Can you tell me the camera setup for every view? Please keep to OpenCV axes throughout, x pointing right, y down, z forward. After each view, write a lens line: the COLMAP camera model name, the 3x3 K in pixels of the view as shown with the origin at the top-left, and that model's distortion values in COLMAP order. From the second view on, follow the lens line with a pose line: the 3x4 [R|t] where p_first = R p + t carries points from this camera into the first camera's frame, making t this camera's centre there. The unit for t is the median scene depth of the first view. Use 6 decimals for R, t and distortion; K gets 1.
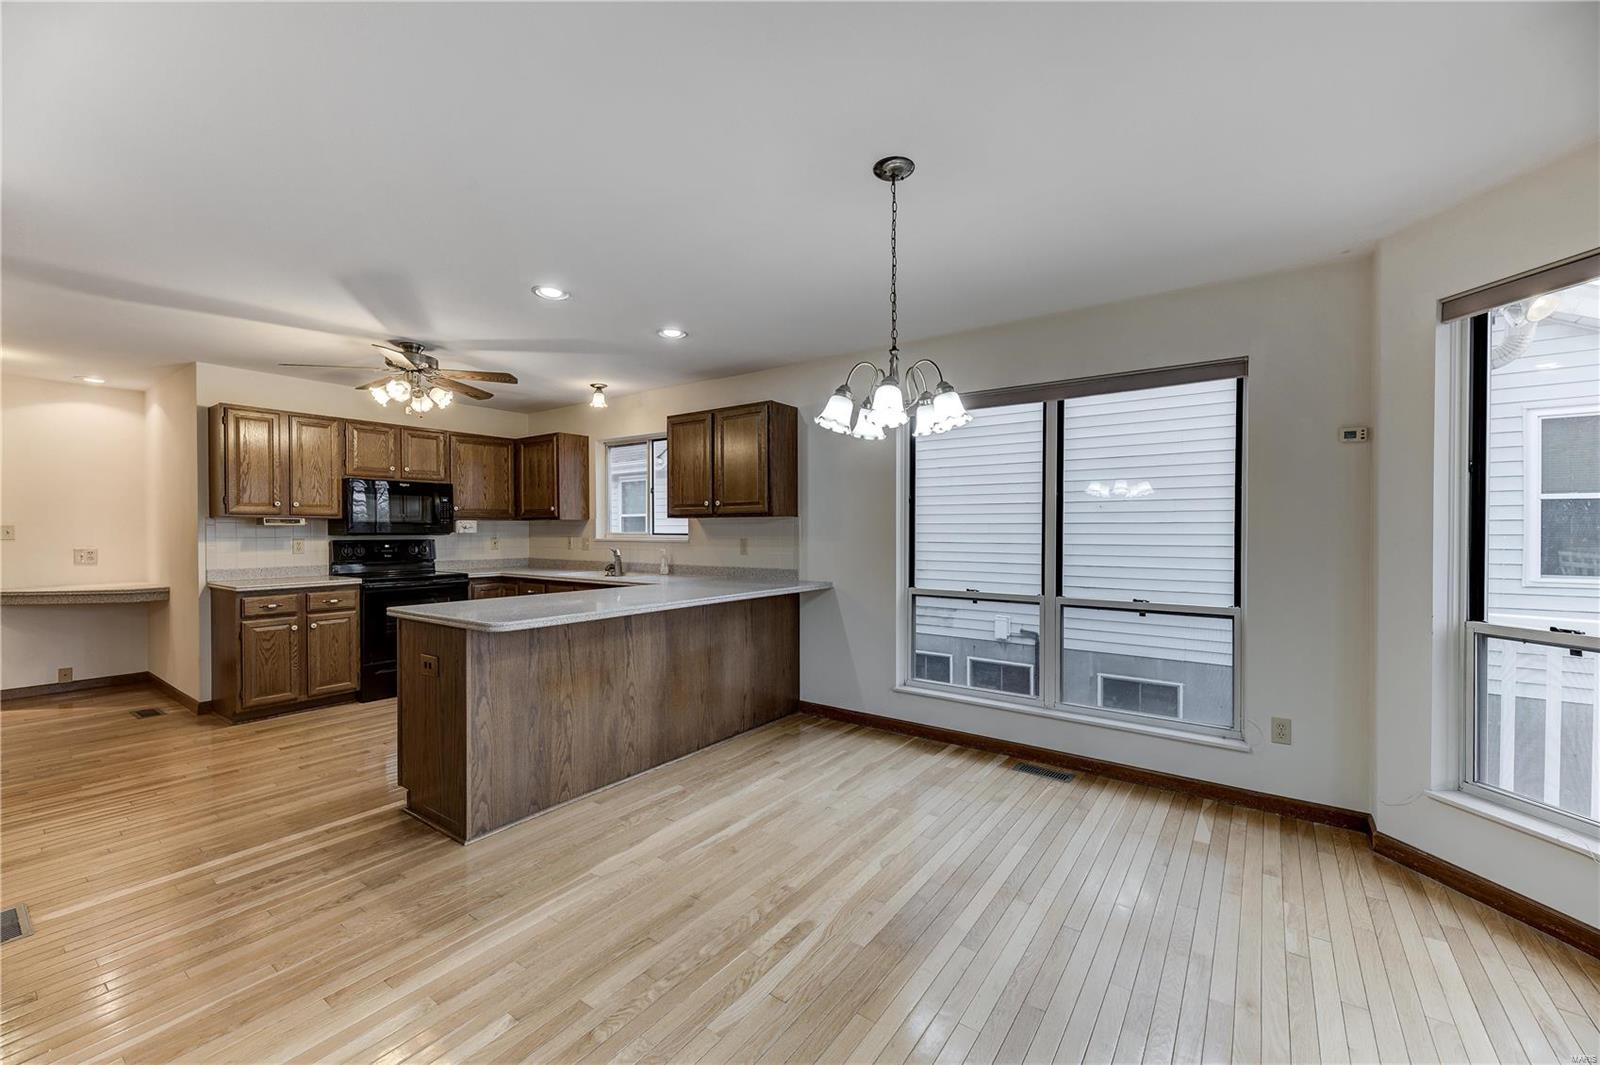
lens RADIAL K [[645.5, 0, 800.3], [0, 645.5, 532.7], [0, 0, 1]] dist [0.009265, -0.001662]
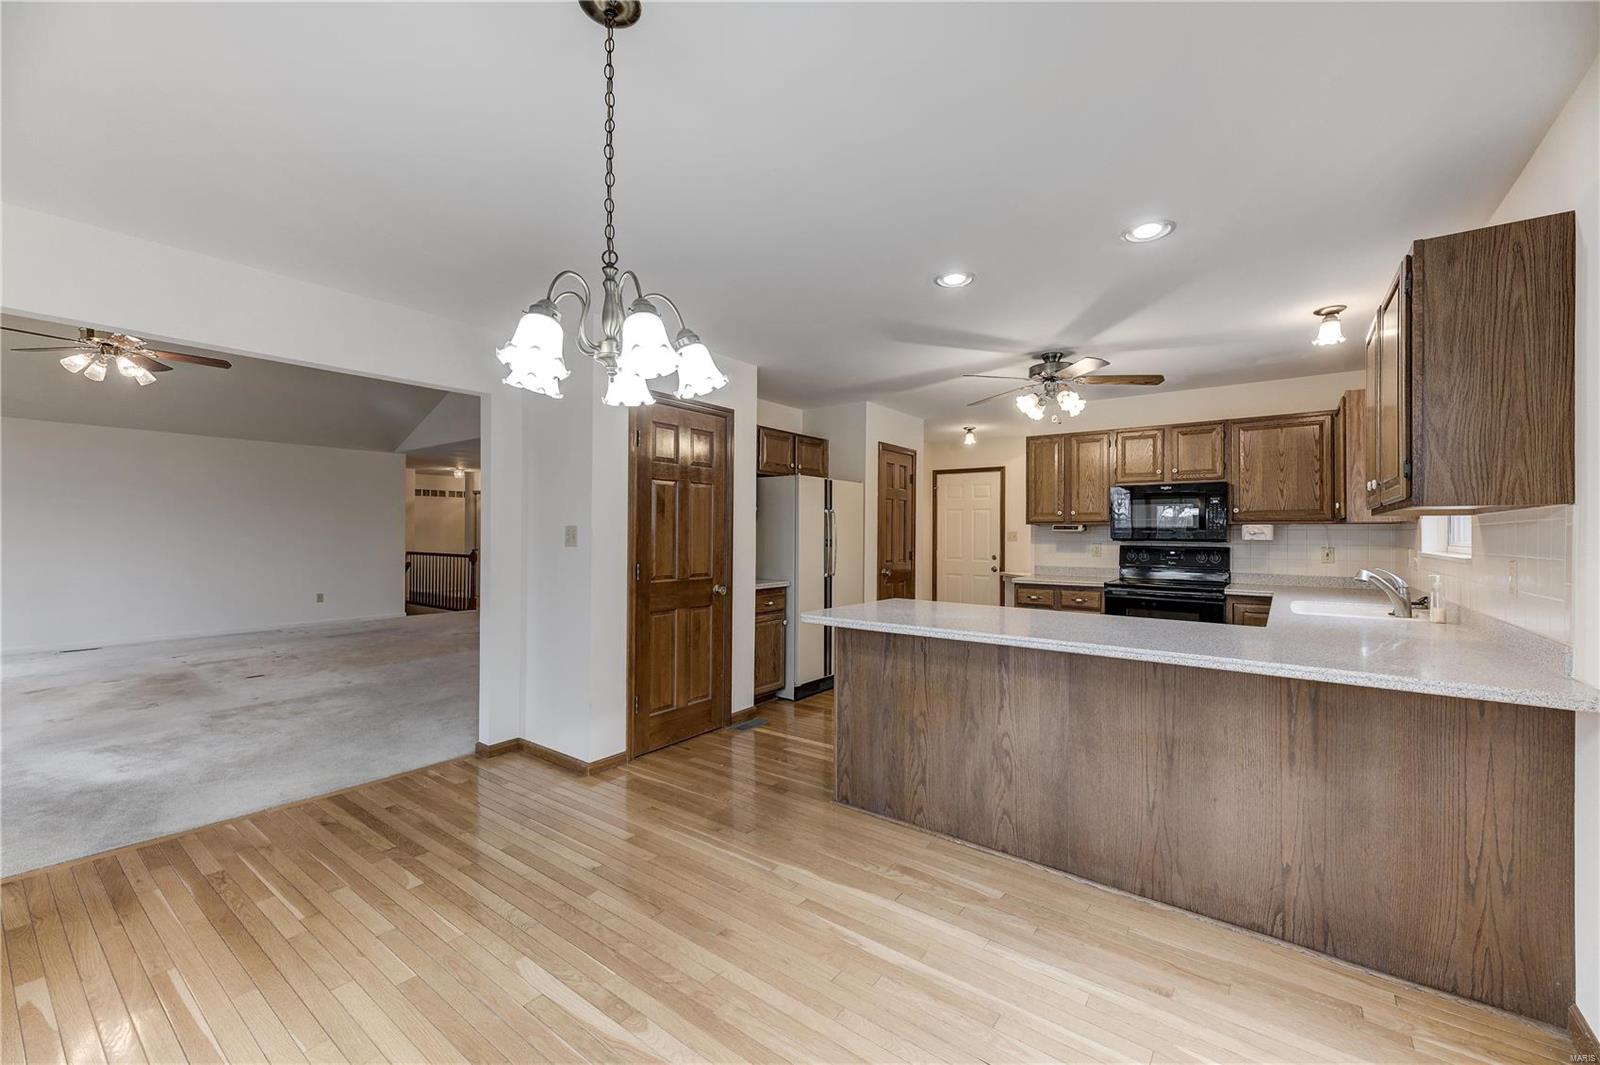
lens RADIAL K [[645.5, 0, 812.1], [0, 645.5, 534.9], [0, 0, 1]] dist [0.009265, -0.001662]
pose [[-0.019931, 0.003765, -0.999794, 0.375474], [-0.011357, 0.999928, 0.003992, -0.003927], [0.999737, 0.011434, -0.019886, 0.566159]]
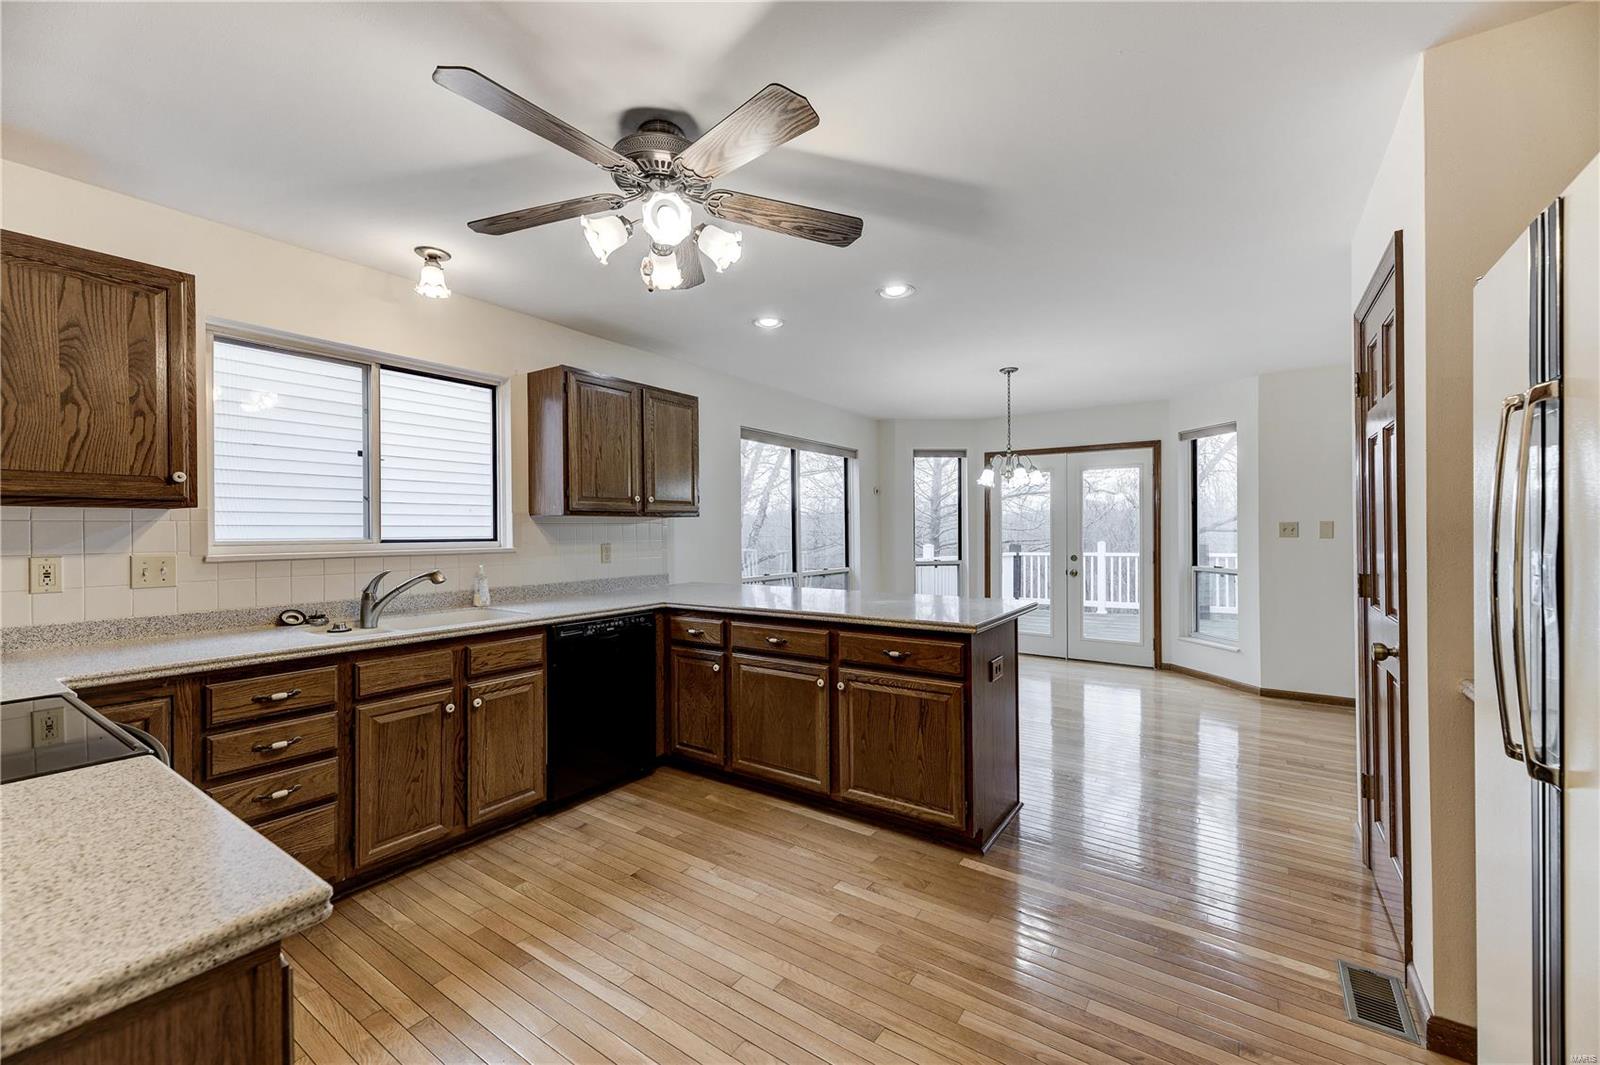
lens RADIAL K [[645.5, 0, 822.6], [0, 645.5, 526.8], [0, 0, 1]] dist [0.009265, -0.001662]
pose [[-0.030909, 0.006225, 0.999503, -0.934545], [0.013212, 0.999896, -0.005819, -0.002477], [-0.999435, 0.013026, -0.030988, 0.791102]]
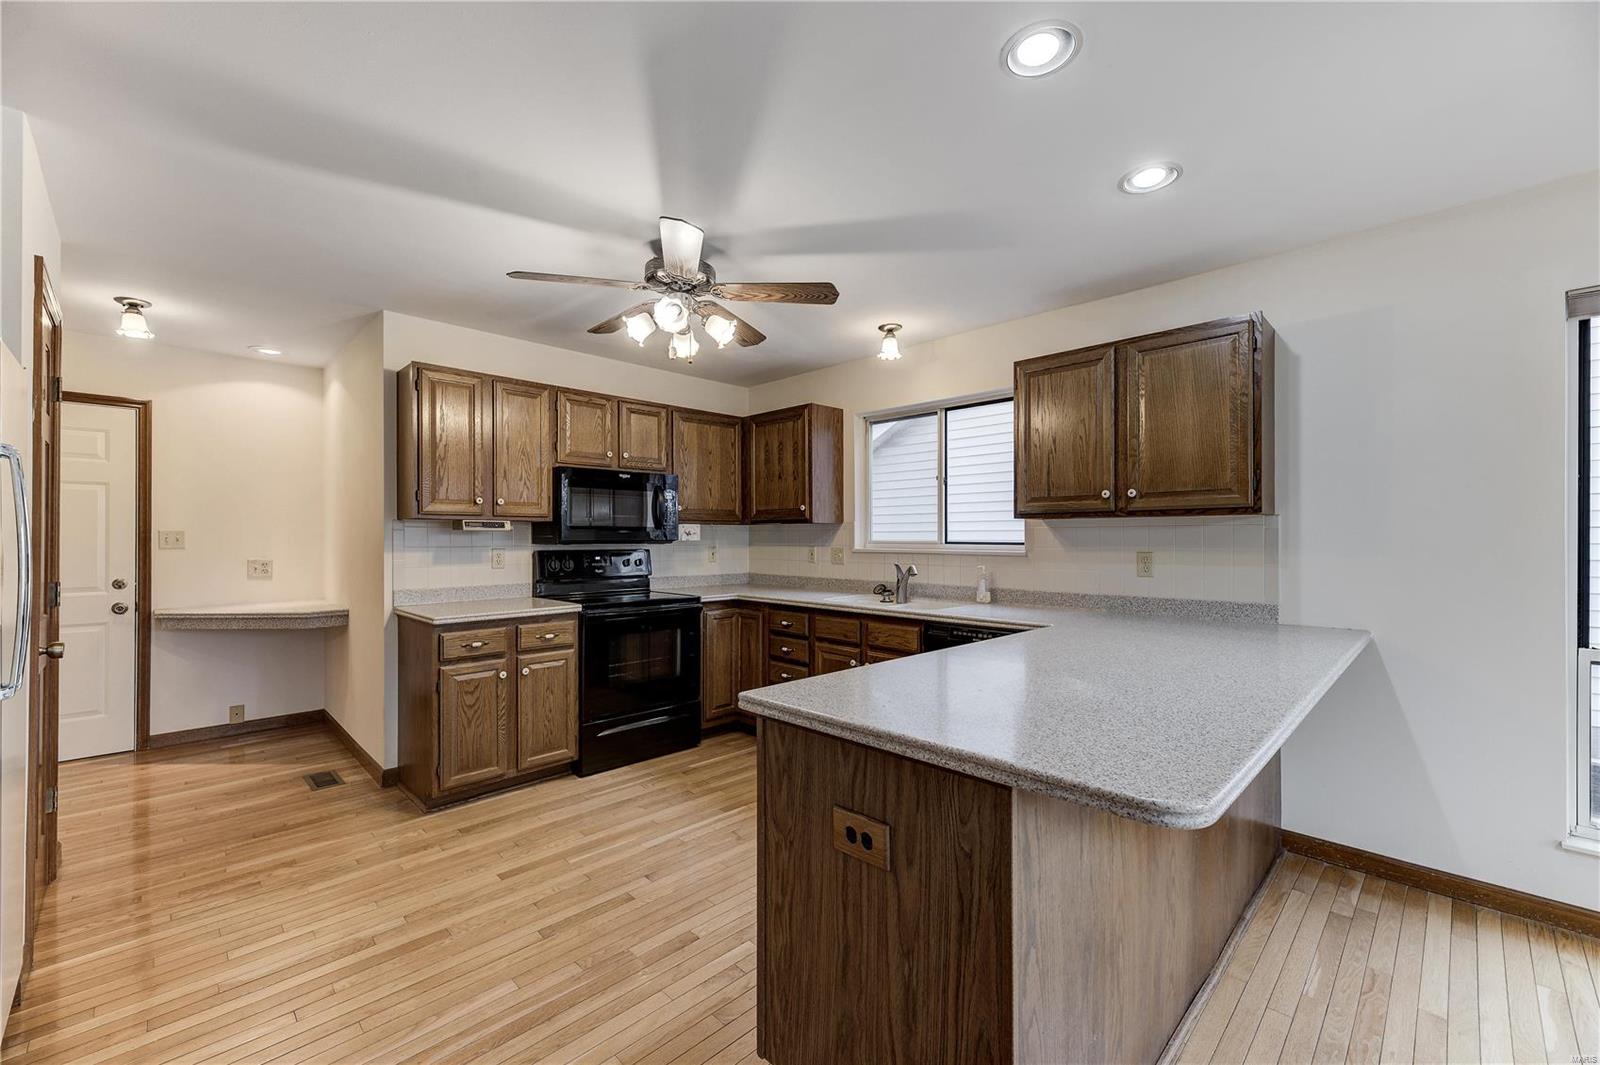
lens RADIAL K [[645.5, 0, 790.4], [0, 645.5, 534.3], [0, 0, 1]] dist [0.009265, -0.001662]
pose [[0.986195, -0.000461, -0.165588, -0.337527], [-0.000970, 0.999963, -0.008559, -0.001118], [0.165586, 0.008601, 0.986158, 0.338582]]
